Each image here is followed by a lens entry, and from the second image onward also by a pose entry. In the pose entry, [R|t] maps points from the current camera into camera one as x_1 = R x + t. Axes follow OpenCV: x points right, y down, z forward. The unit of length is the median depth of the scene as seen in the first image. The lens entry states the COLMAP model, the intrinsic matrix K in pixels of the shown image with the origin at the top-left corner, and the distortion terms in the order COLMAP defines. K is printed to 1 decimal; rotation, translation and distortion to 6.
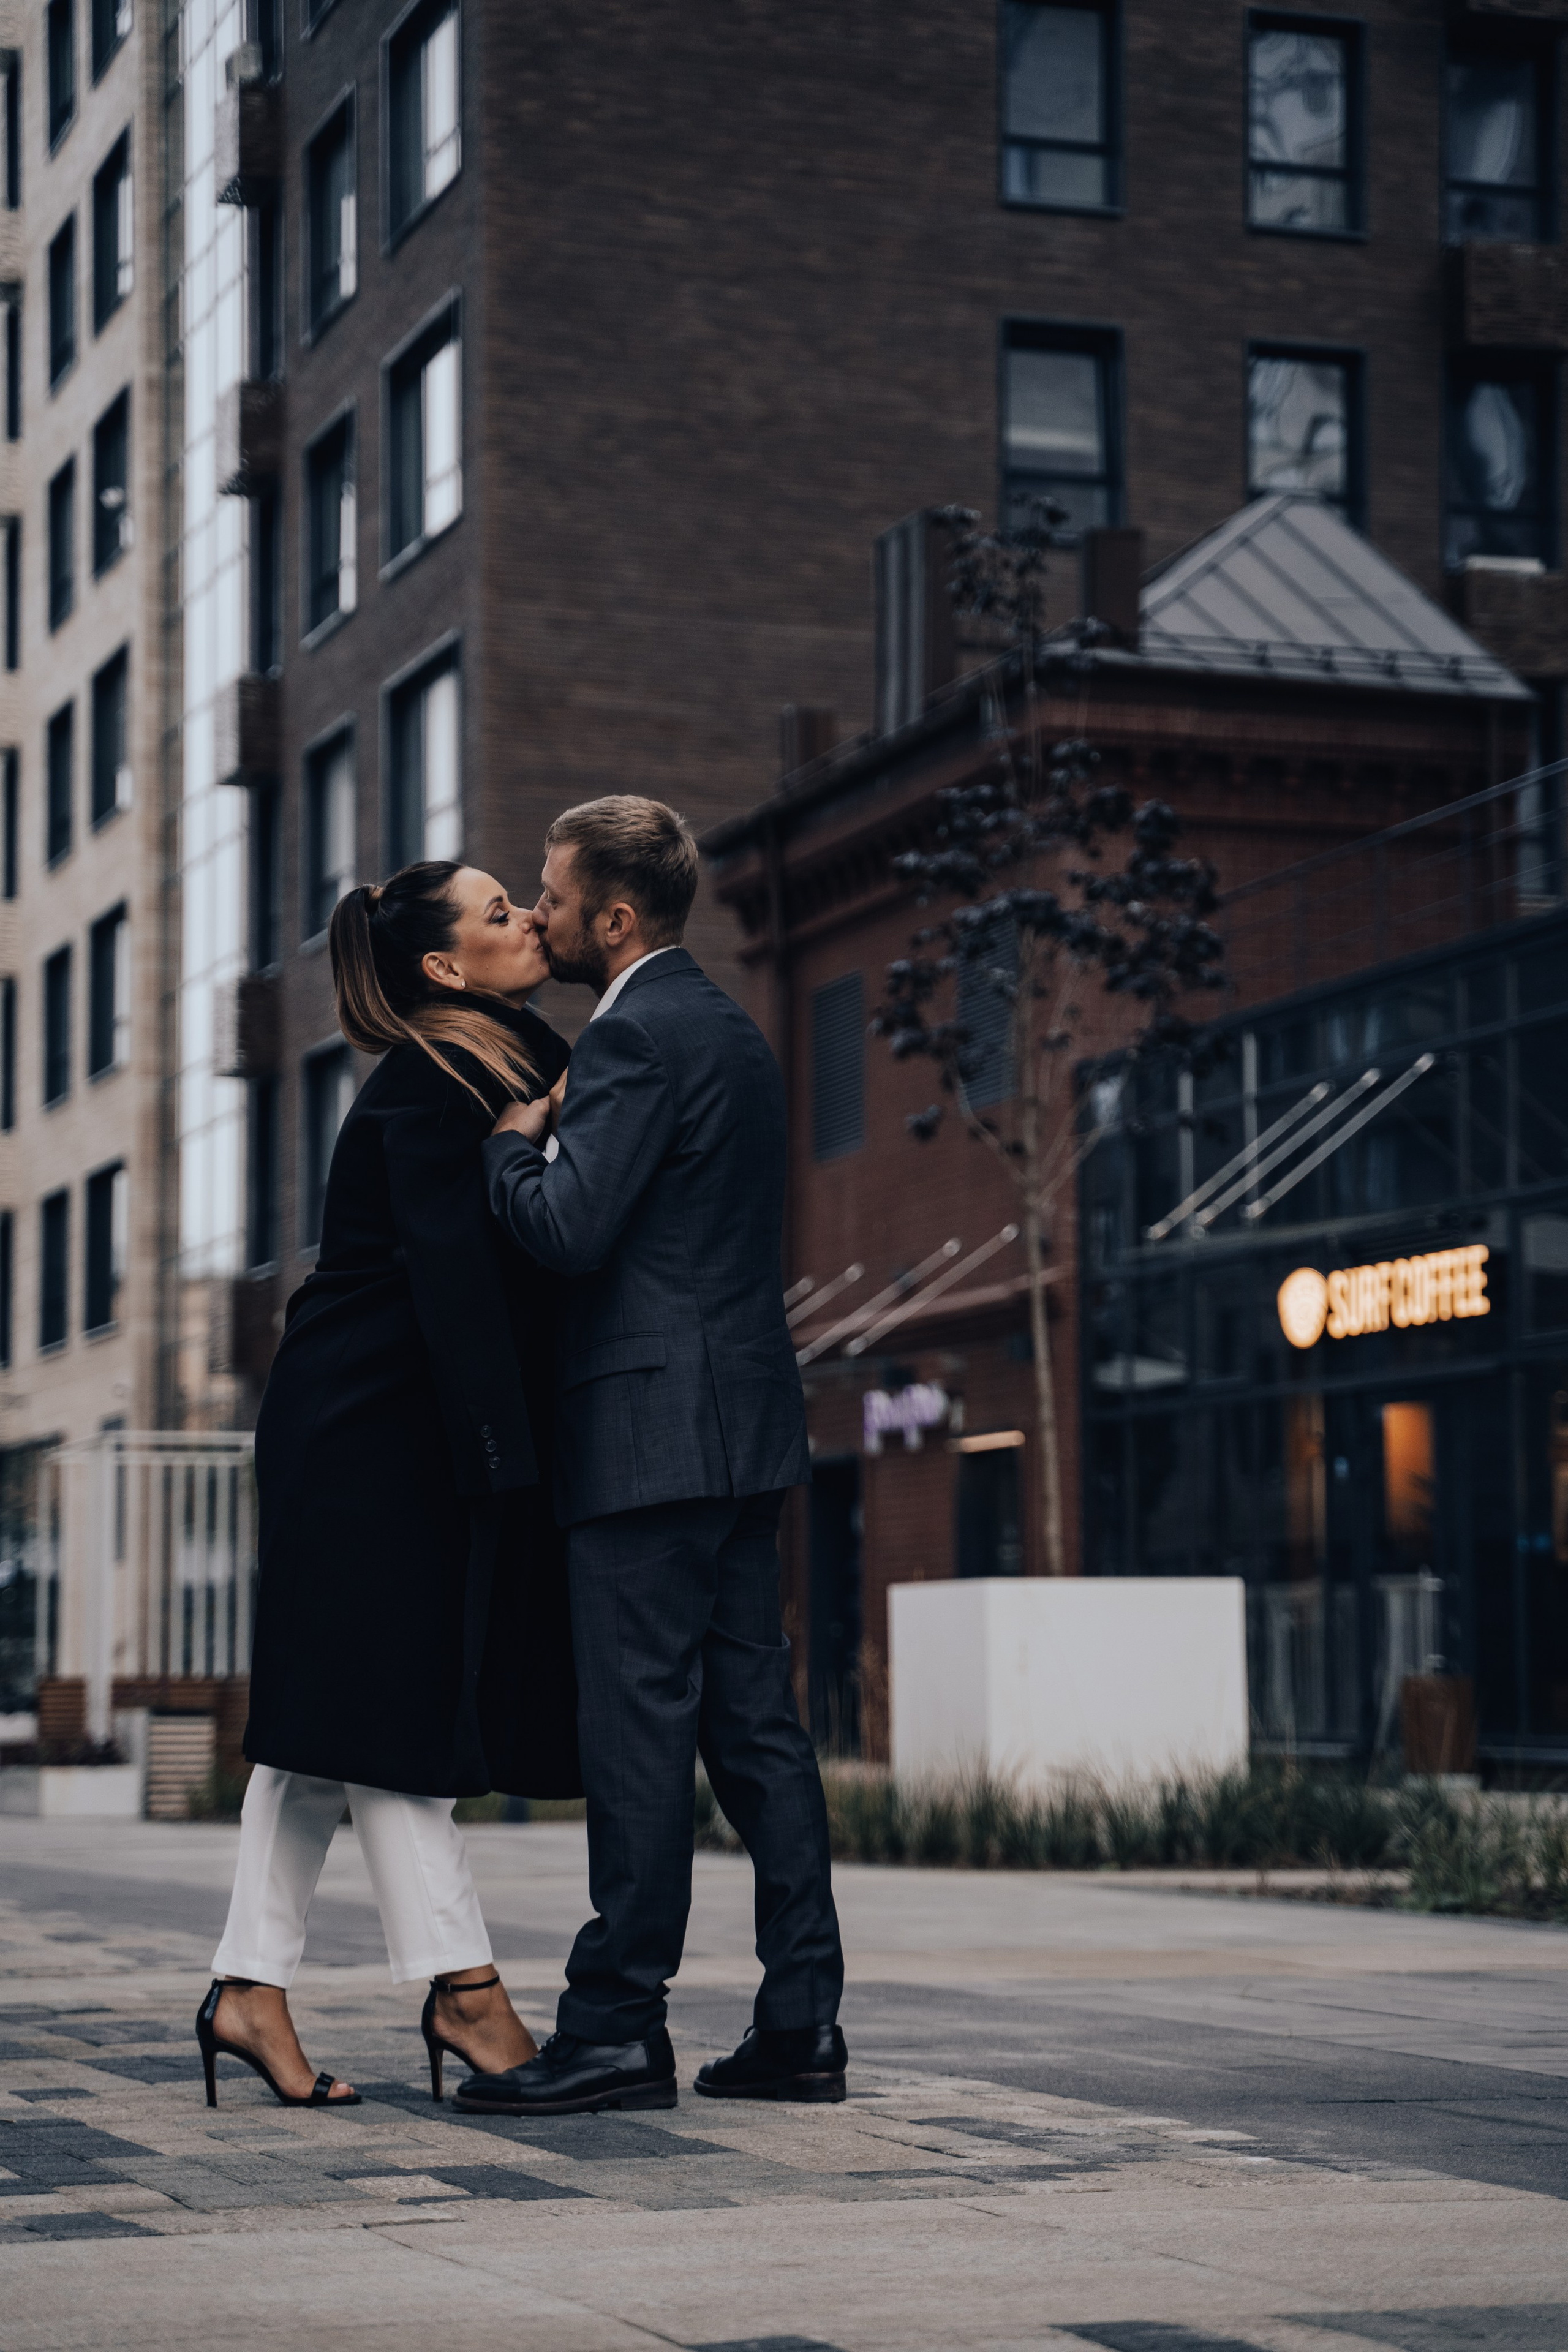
lens RADIAL K [[4948.0, 0, 788.1], [0, 4948.0, 1182.5], [0, 0, 1]] dist [0.300433, 0.000000]
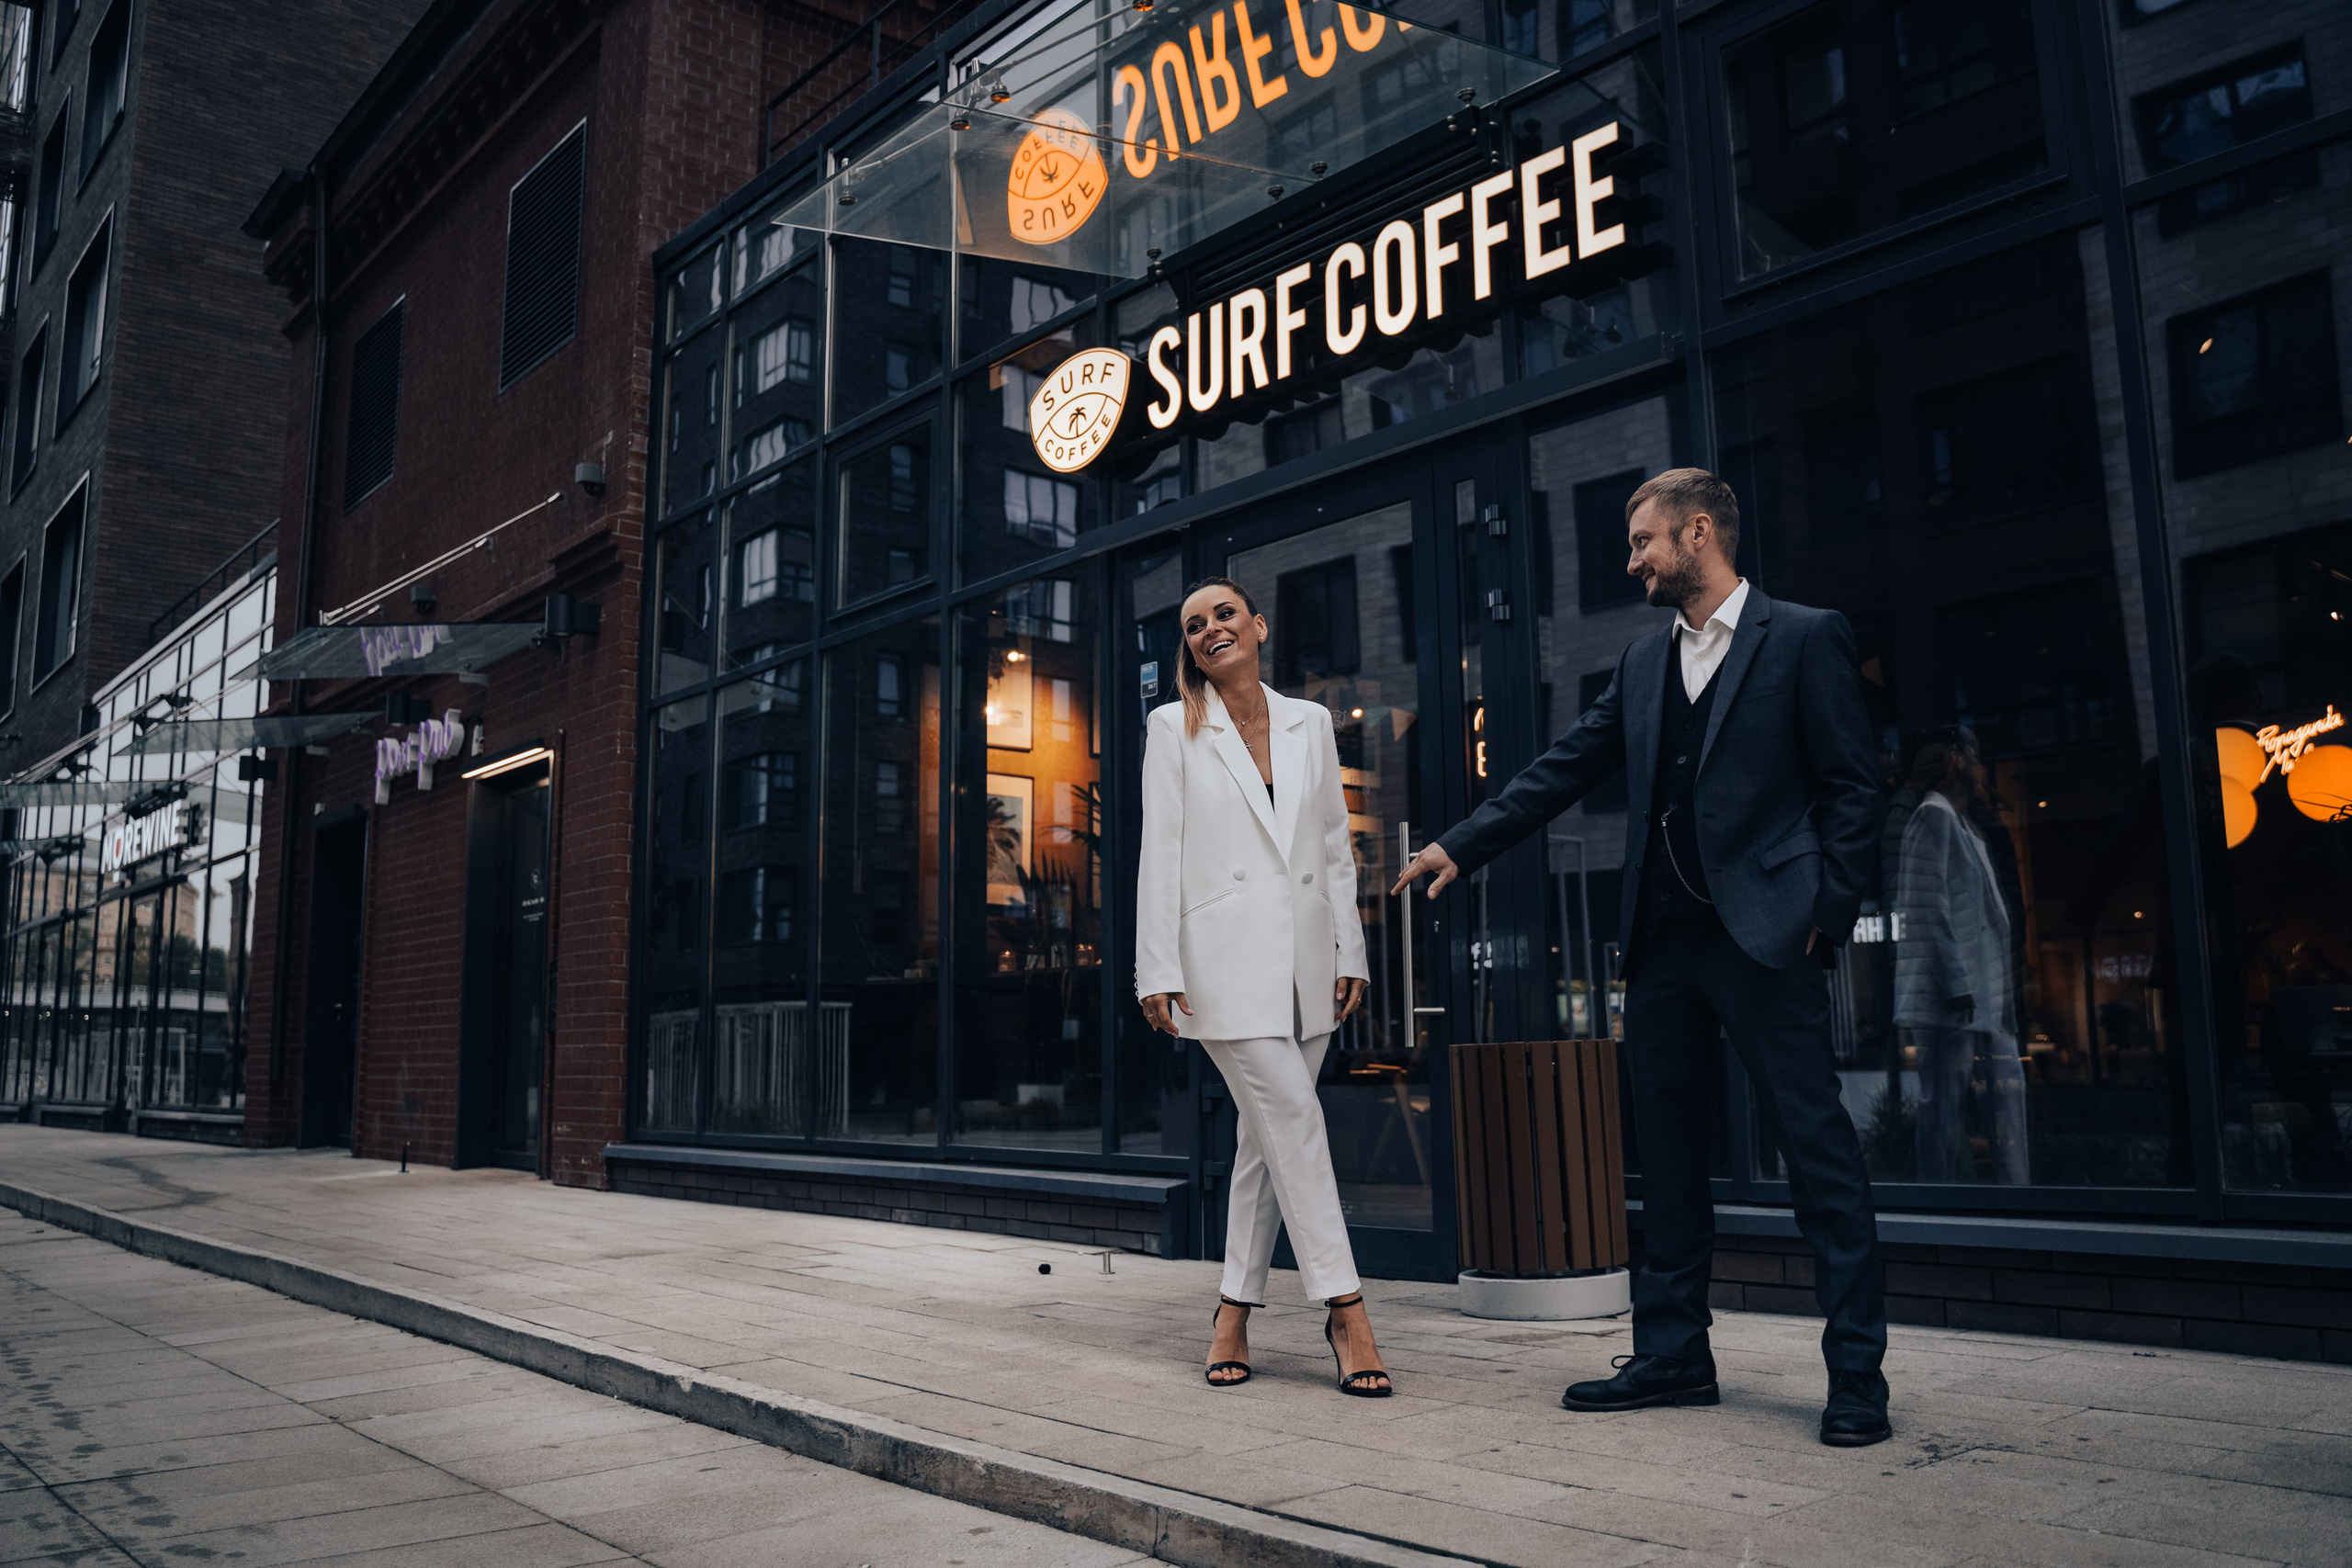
lens RADIAL K [[1845.0, 0, 1177.6], [0, 1845.0, 774.0], [0, 0, 1]] dist [-0.010307, -0.003596]
pose [[0.929776, 0.061142, 0.363012, 0.020835], [-0.042792, 0.997377, -0.058385, 0.042888], [-0.365630, 0.038751, 0.929953, 0.423696]]
